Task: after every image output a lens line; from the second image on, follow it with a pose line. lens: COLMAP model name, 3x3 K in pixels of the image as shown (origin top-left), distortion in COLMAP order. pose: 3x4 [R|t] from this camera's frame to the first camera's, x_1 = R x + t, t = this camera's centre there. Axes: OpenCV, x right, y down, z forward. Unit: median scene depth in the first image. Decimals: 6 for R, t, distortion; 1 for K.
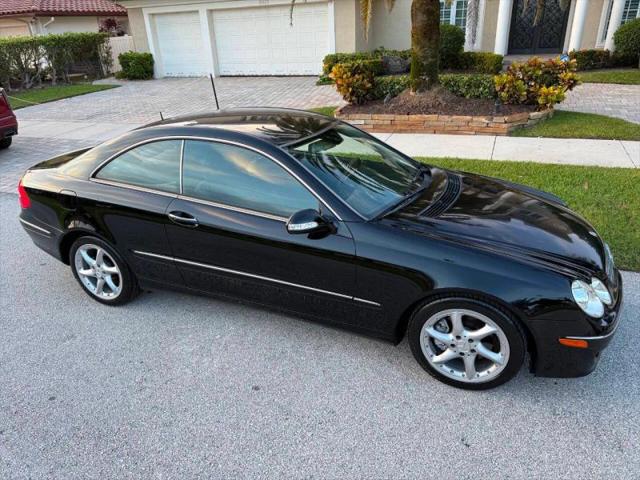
lens RADIAL K [[451.9, 0, 321.1], [0, 451.9, 244.6], [0, 0, 1]] dist [0.023477, -0.034833]
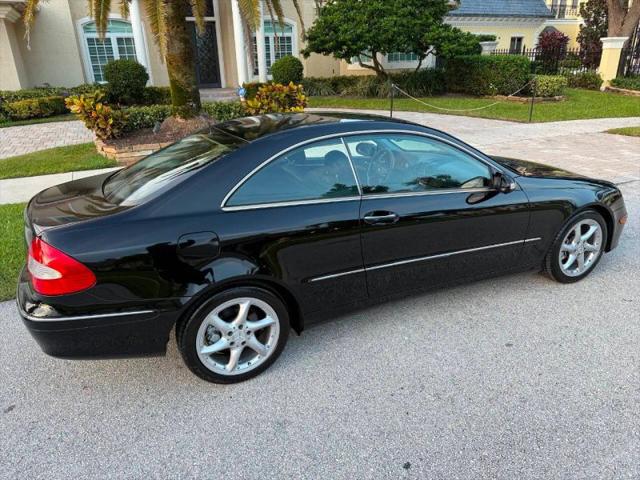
lens RADIAL K [[451.9, 0, 320.5], [0, 451.9, 240.8], [0, 0, 1]] dist [0.023477, -0.034833]
pose [[0.678342, -0.244642, 0.692822, -0.360984], [0.308649, 0.950587, 0.033463, -0.028442], [-0.666775, 0.191139, 0.720331, 0.153191]]
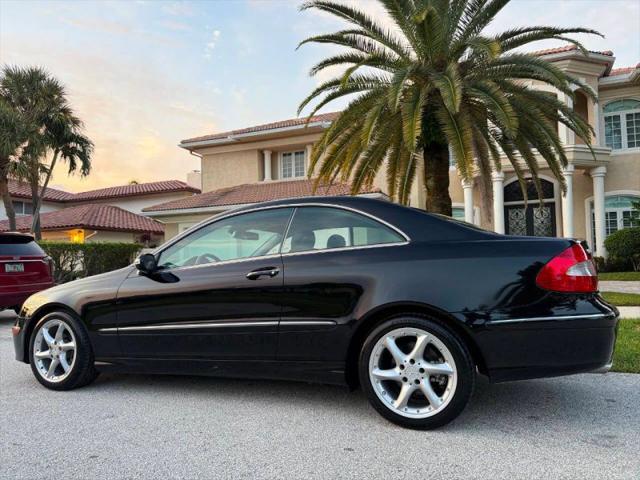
lens RADIAL K [[451.9, 0, 320.3], [0, 451.9, 245.9], [0, 0, 1]] dist [0.023477, -0.034833]
pose [[0.999741, 0.022218, -0.005017, -0.063714], [-0.021958, 0.881546, -0.471587, 0.121640], [-0.006055, 0.471575, 0.881805, 0.038505]]
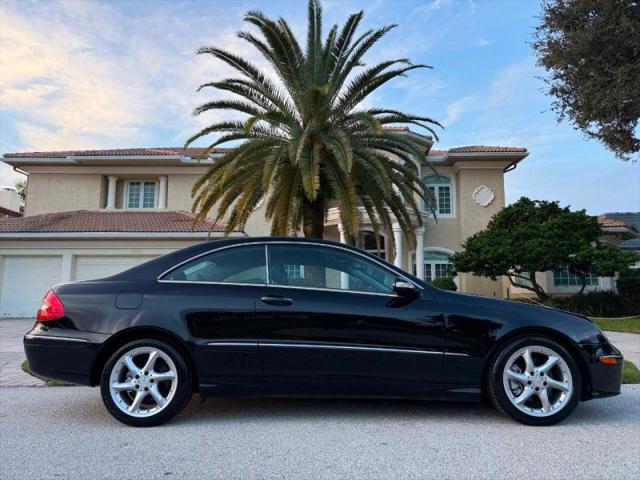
lens RADIAL K [[451.9, 0, 322.0], [0, 451.9, 242.2], [0, 0, 1]] dist [0.023477, -0.034833]
pose [[0.925399, 0.096765, 0.366434, -0.217124], [0.124635, 0.835379, -0.535358, 0.148634], [-0.357915, 0.541090, 0.760998, 0.016102]]
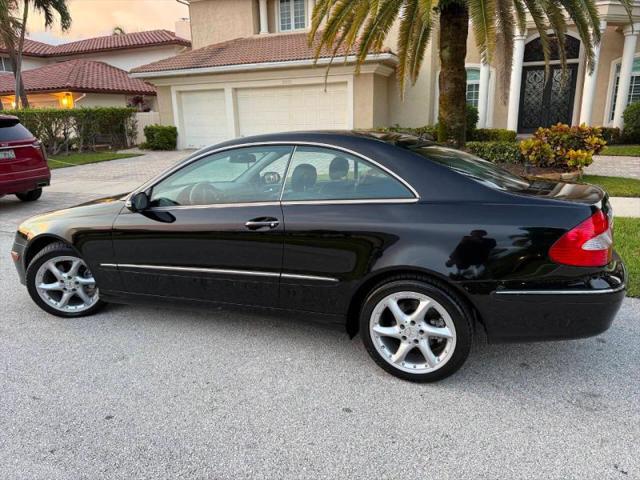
lens RADIAL K [[451.9, 0, 321.4], [0, 451.9, 244.6], [0, 0, 1]] dist [0.023477, -0.034833]
pose [[0.999768, 0.021432, -0.002243, -0.063662], [-0.021493, 0.984228, -0.175596, 0.051640], [-0.001556, 0.175604, 0.984460, 0.032339]]
